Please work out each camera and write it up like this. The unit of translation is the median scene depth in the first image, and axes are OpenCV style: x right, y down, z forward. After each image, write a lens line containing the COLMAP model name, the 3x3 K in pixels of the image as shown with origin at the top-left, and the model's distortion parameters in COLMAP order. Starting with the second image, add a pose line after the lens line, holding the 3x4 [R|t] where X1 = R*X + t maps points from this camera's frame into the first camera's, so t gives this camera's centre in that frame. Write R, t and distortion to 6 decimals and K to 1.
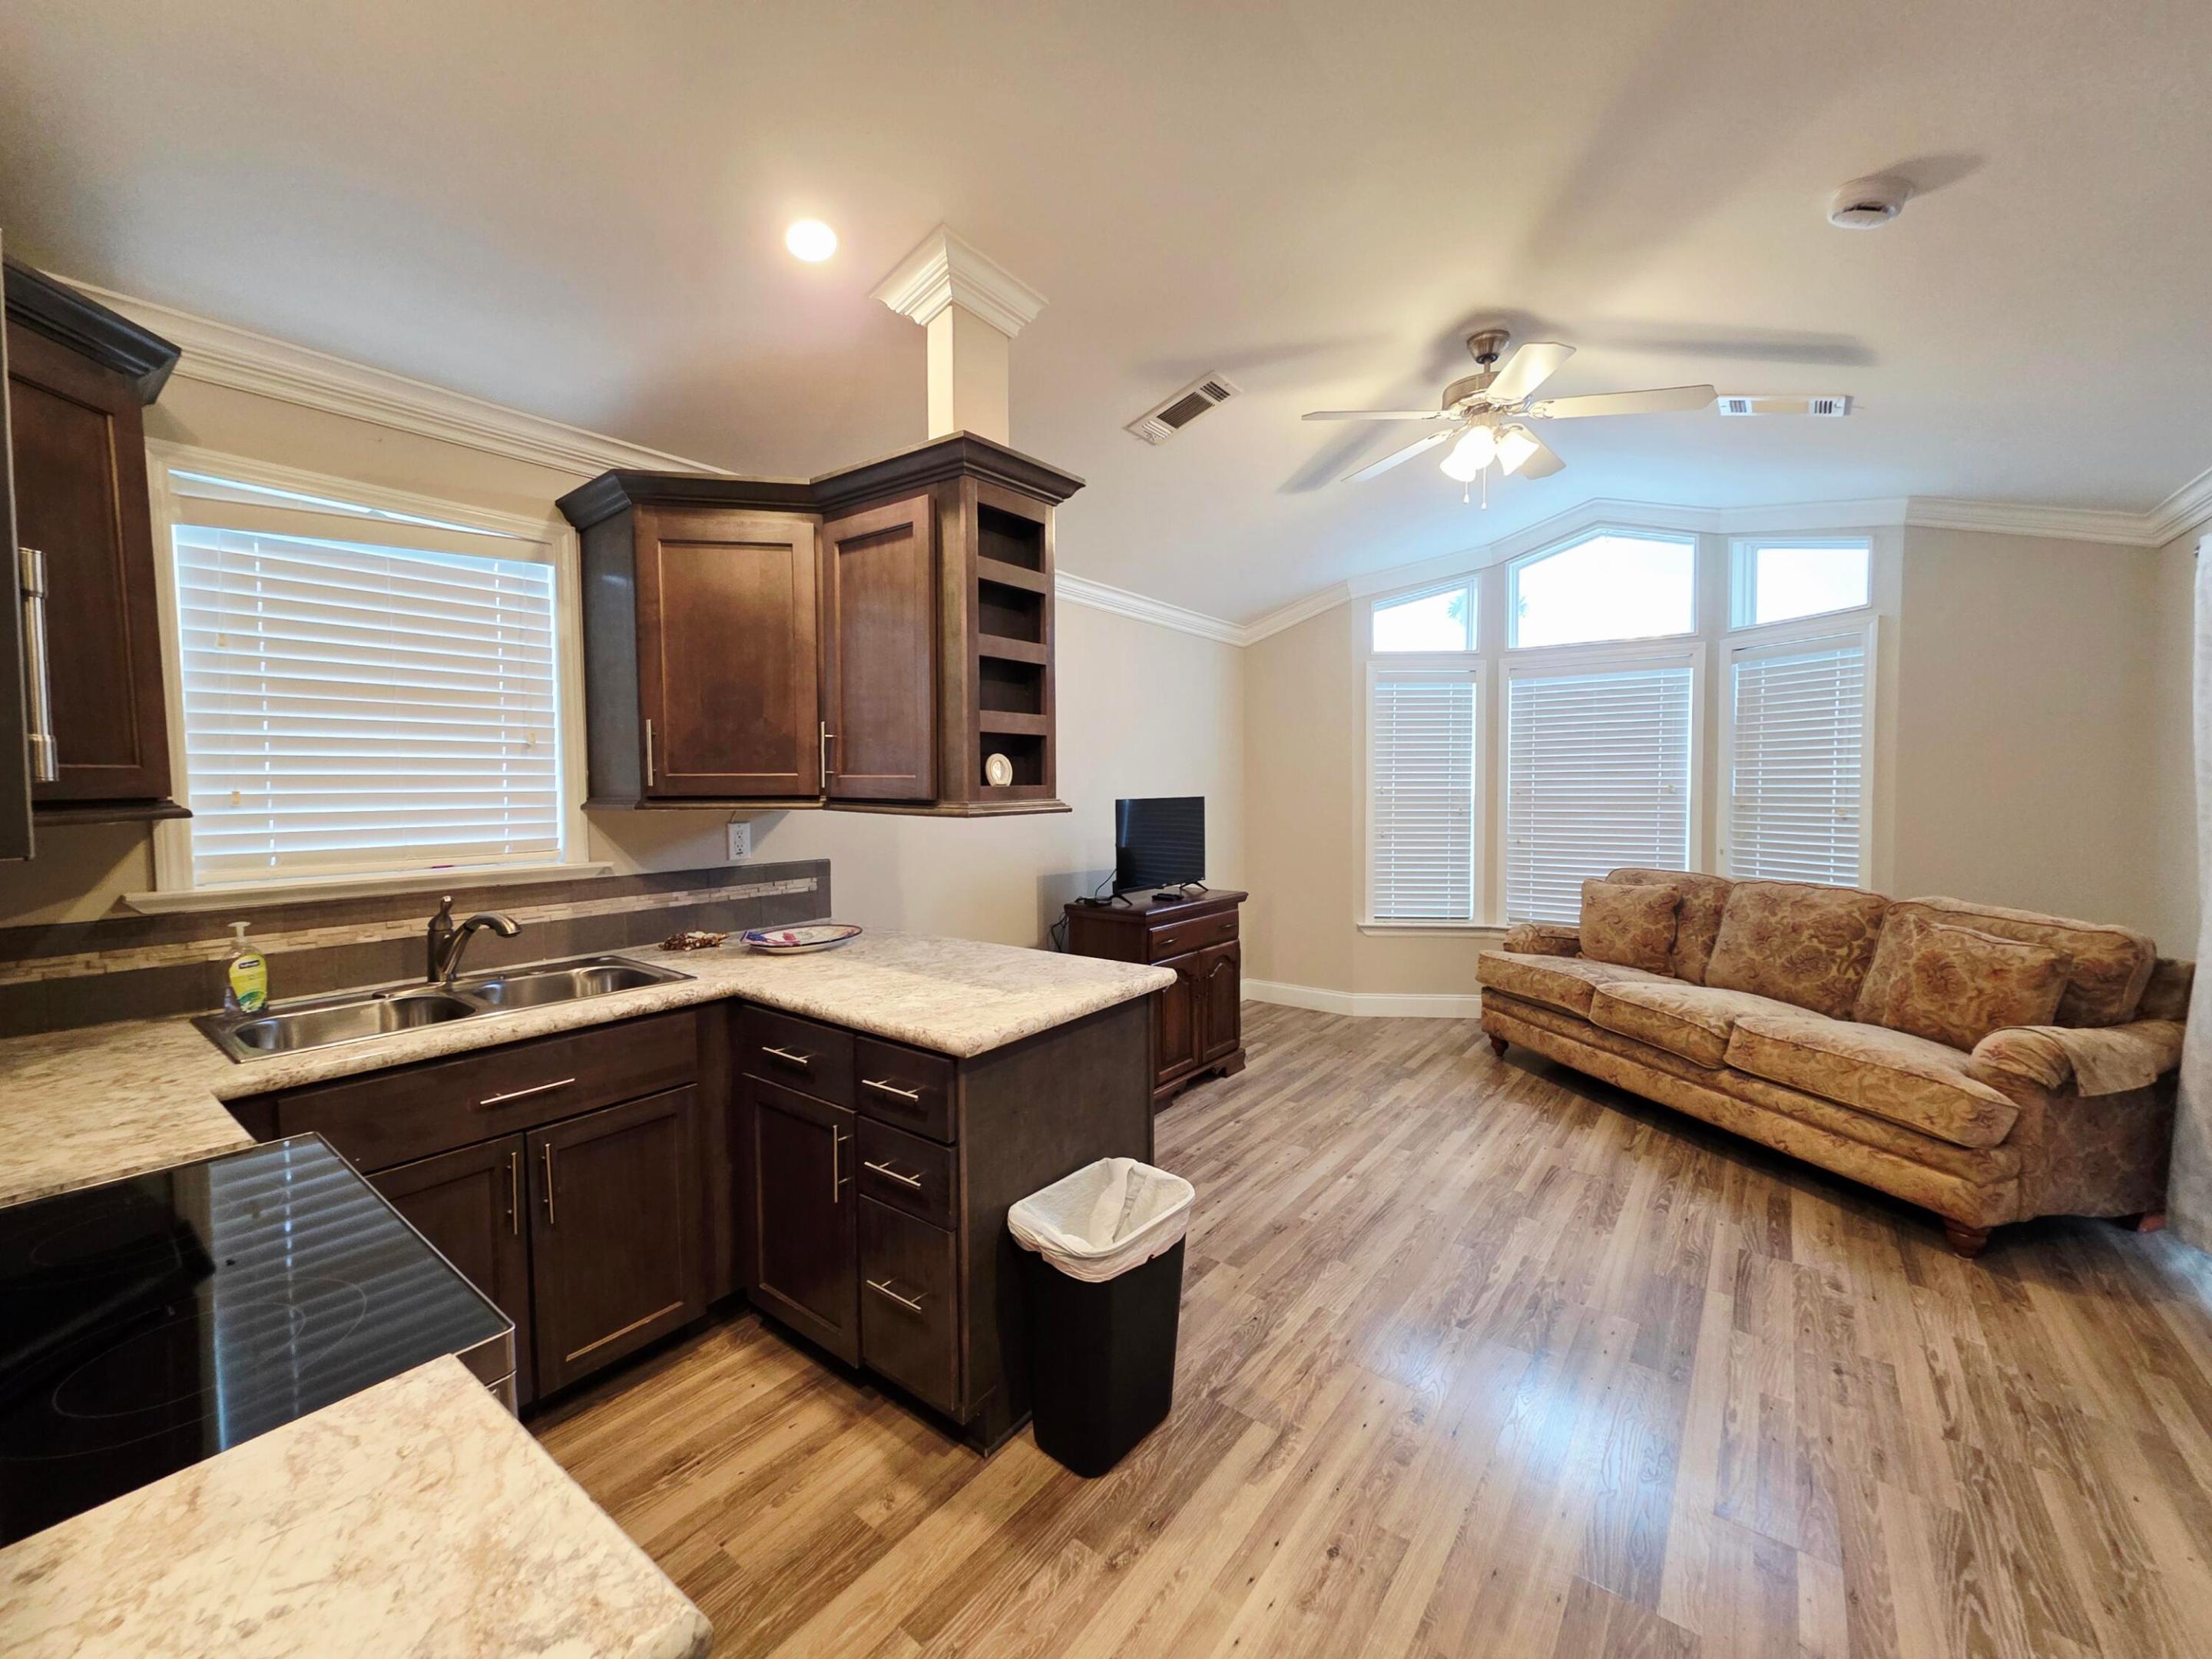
lens RADIAL K [[874.9, 0, 1109.8], [0, 874.9, 826.5], [0, 0, 1]] dist [0.004132, 0.000022]
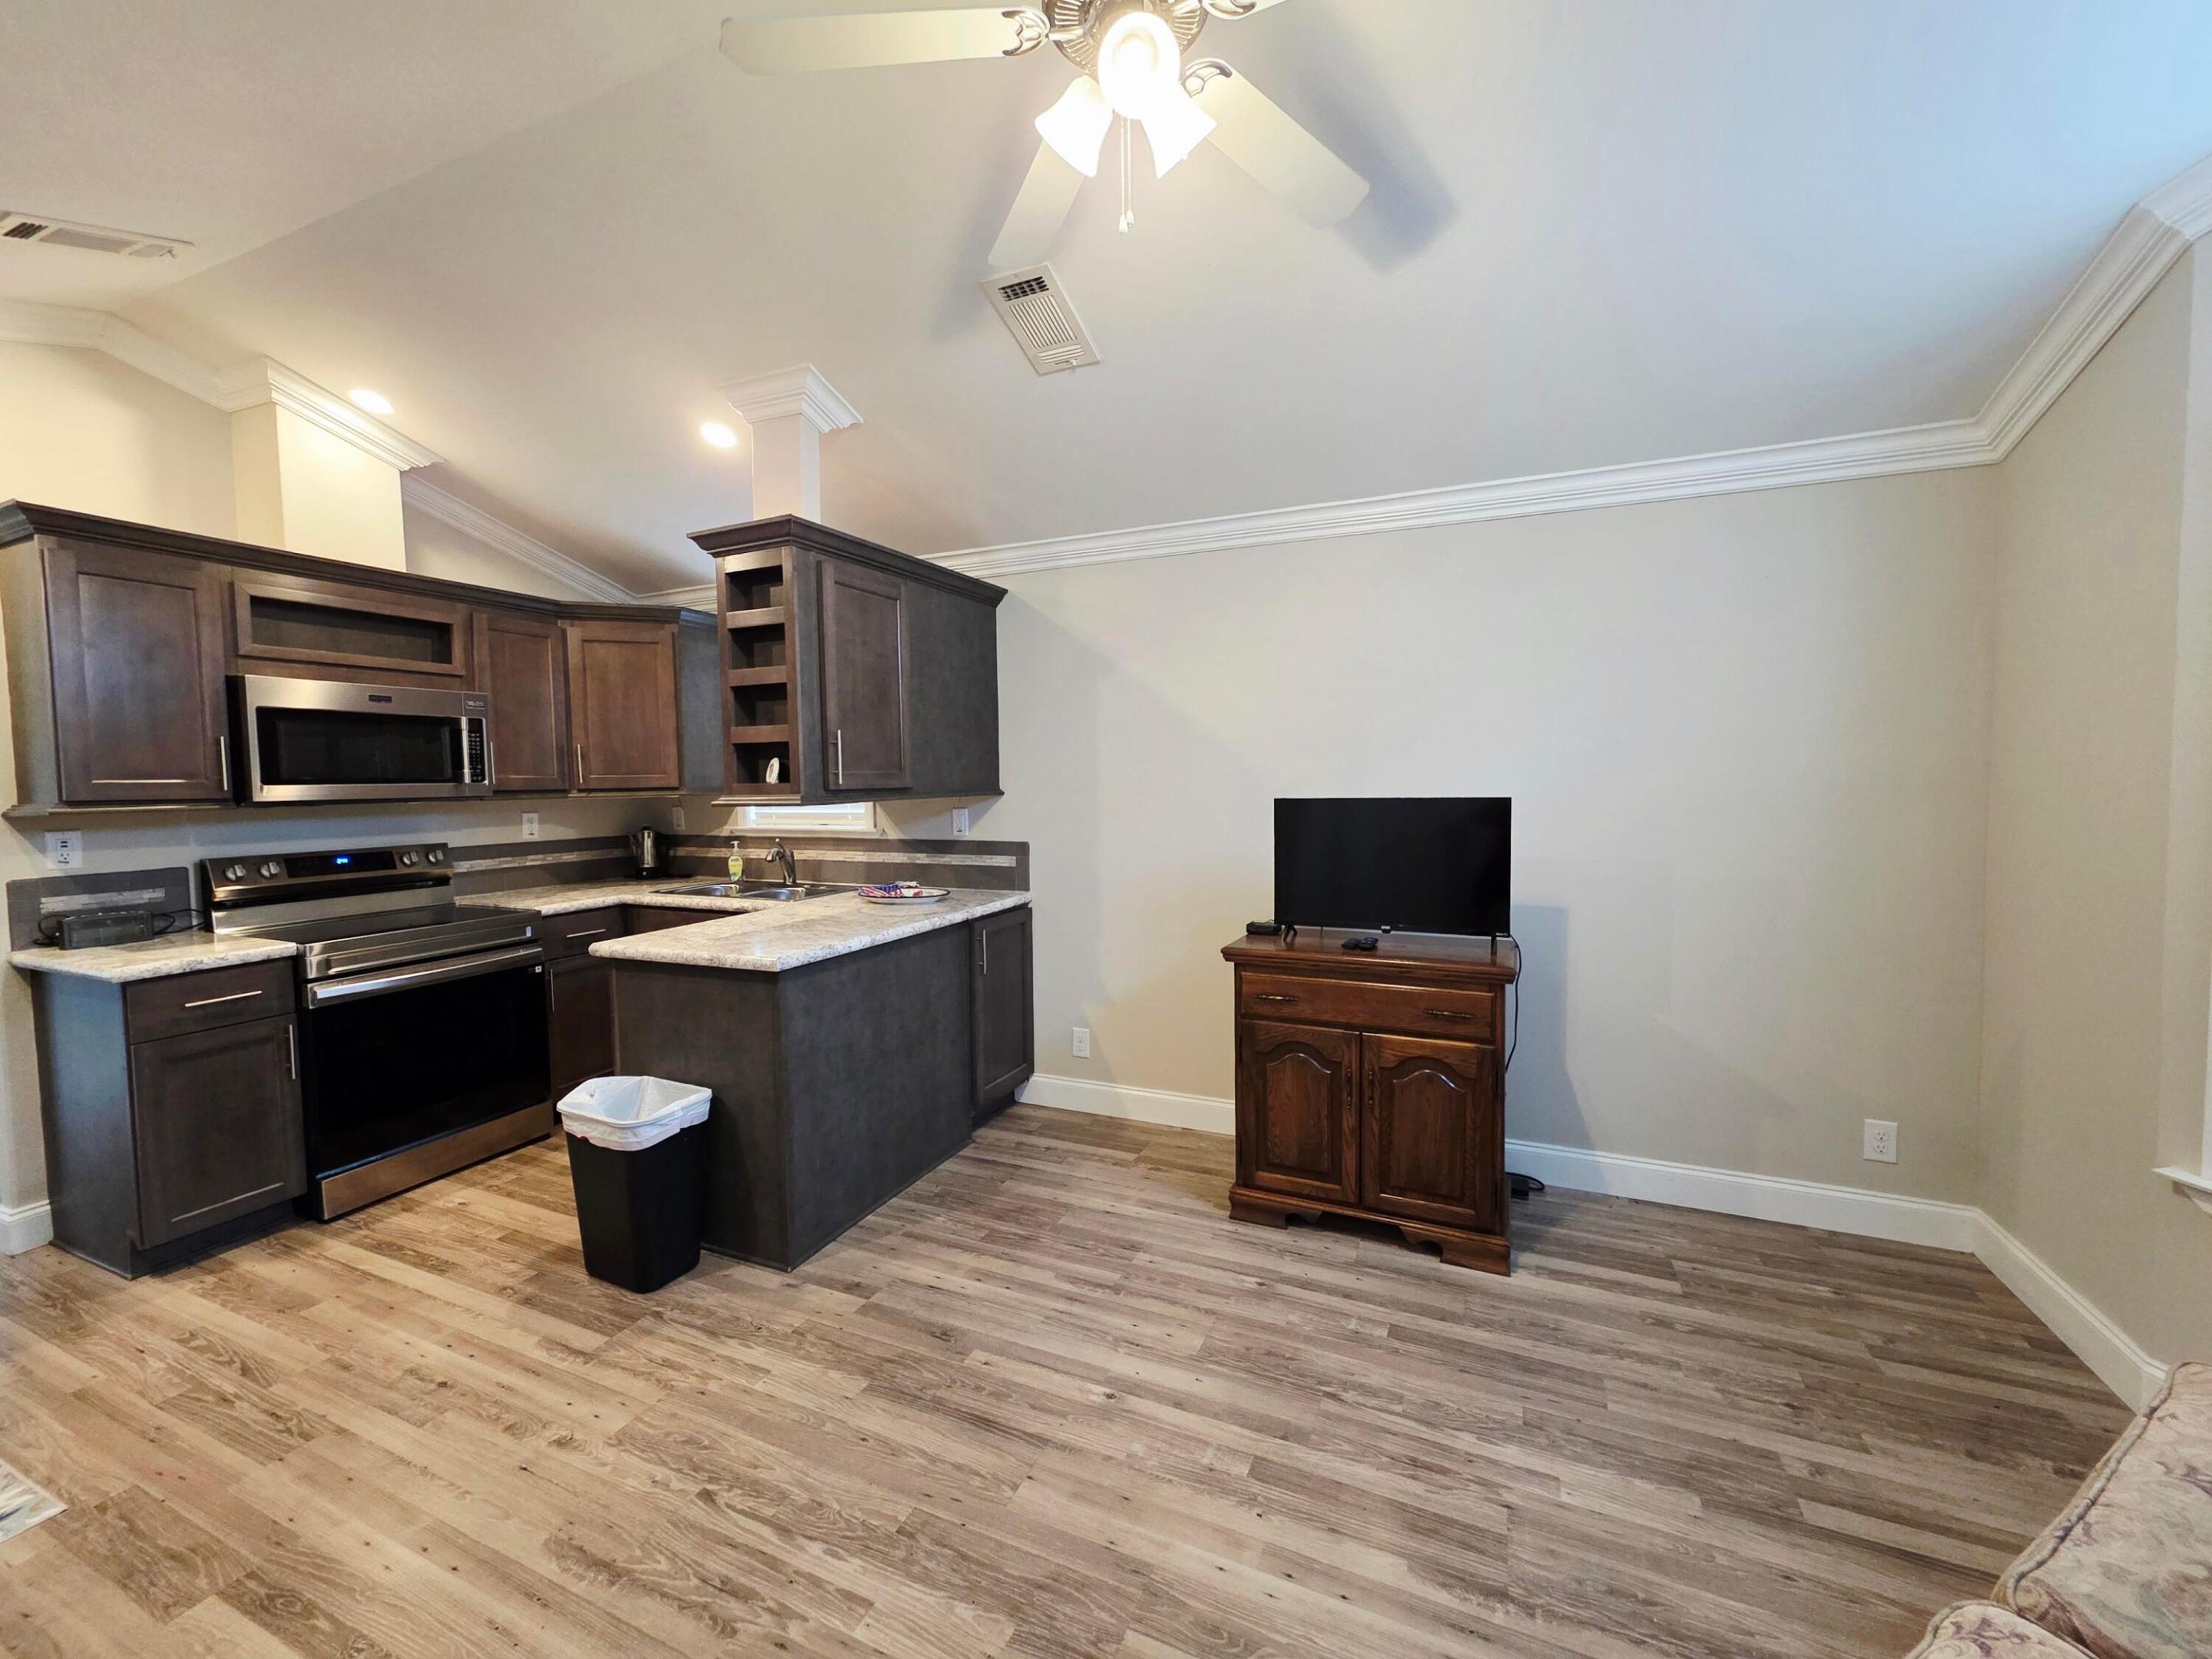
lens RADIAL K [[874.9, 0, 1106.7], [0, 874.9, 823.8], [0, 0, 1]] dist [0.004132, 0.000022]
pose [[0.236222, 0.050955, -0.970362, 1.023906], [-0.039103, 0.998314, 0.042904, -0.051357], [0.970912, 0.027809, 0.237816, 0.978447]]
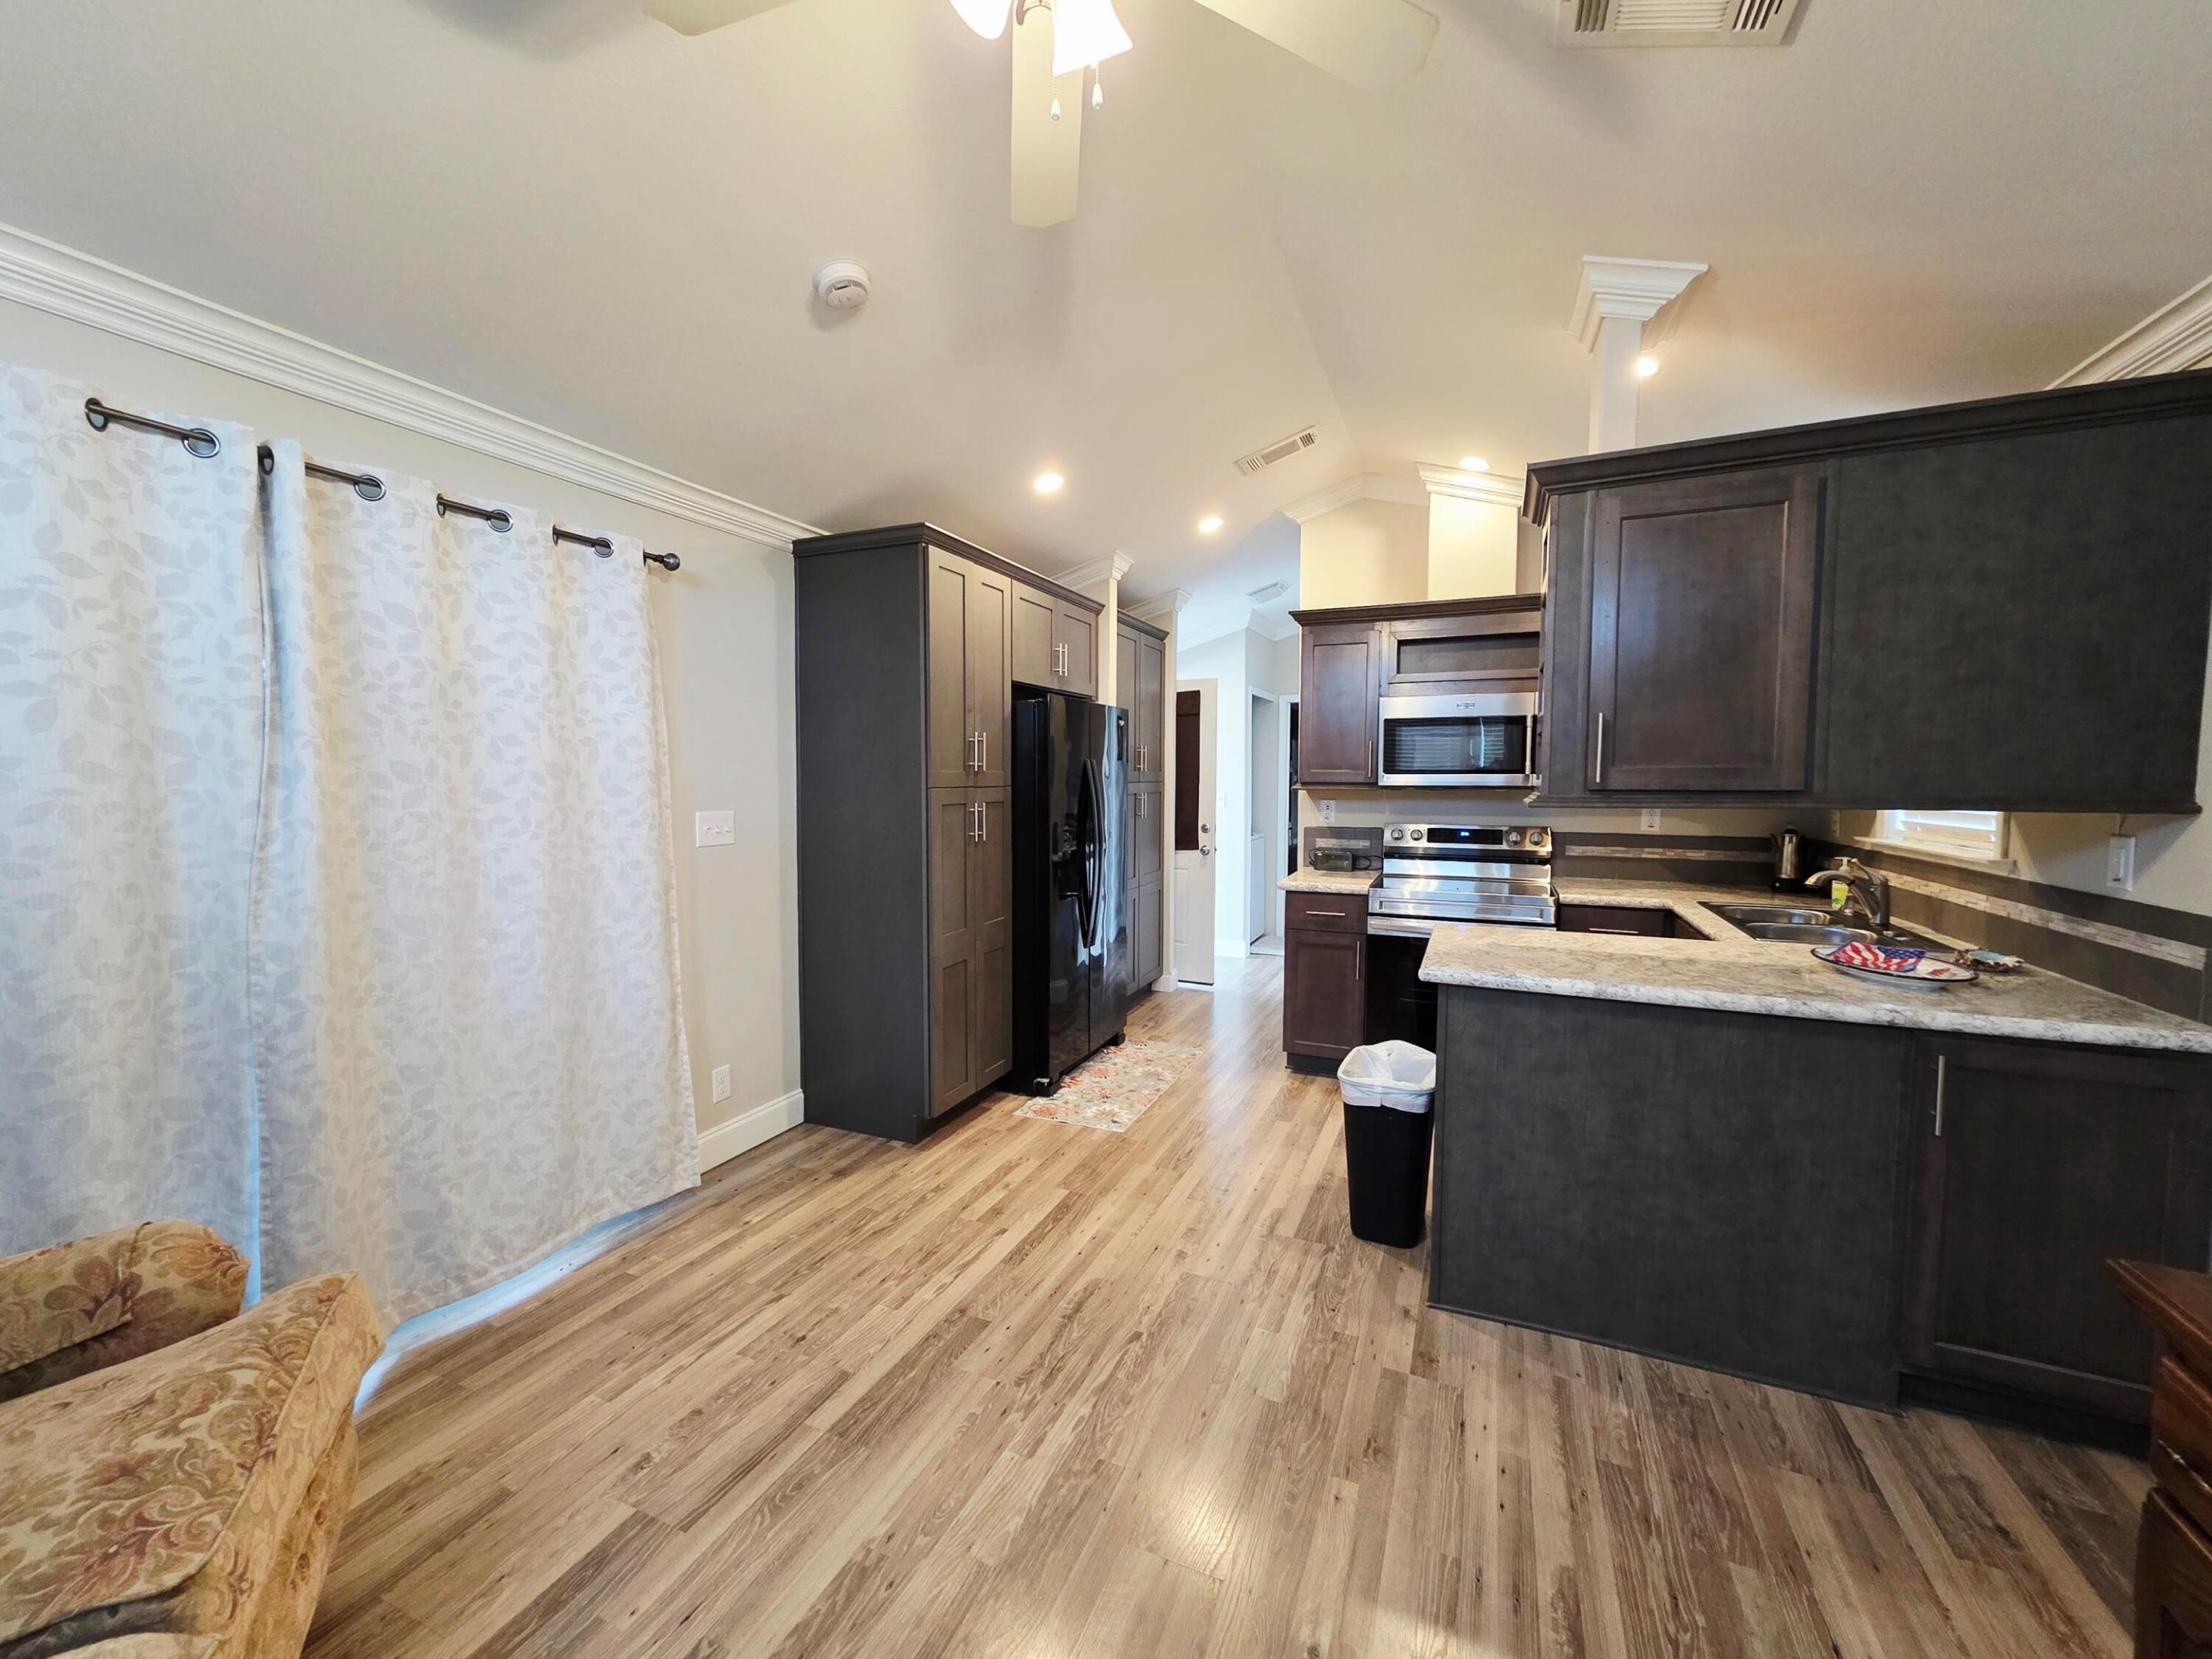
lens RADIAL K [[874.9, 0, 1111.0], [0, 874.9, 823.5], [0, 0, 1]] dist [0.004132, 0.000022]
pose [[-0.969882, 0.015690, -0.243069, 0.563265], [-0.011136, 0.994023, 0.108598, -0.087853], [0.243320, 0.108034, -0.963911, 1.603099]]
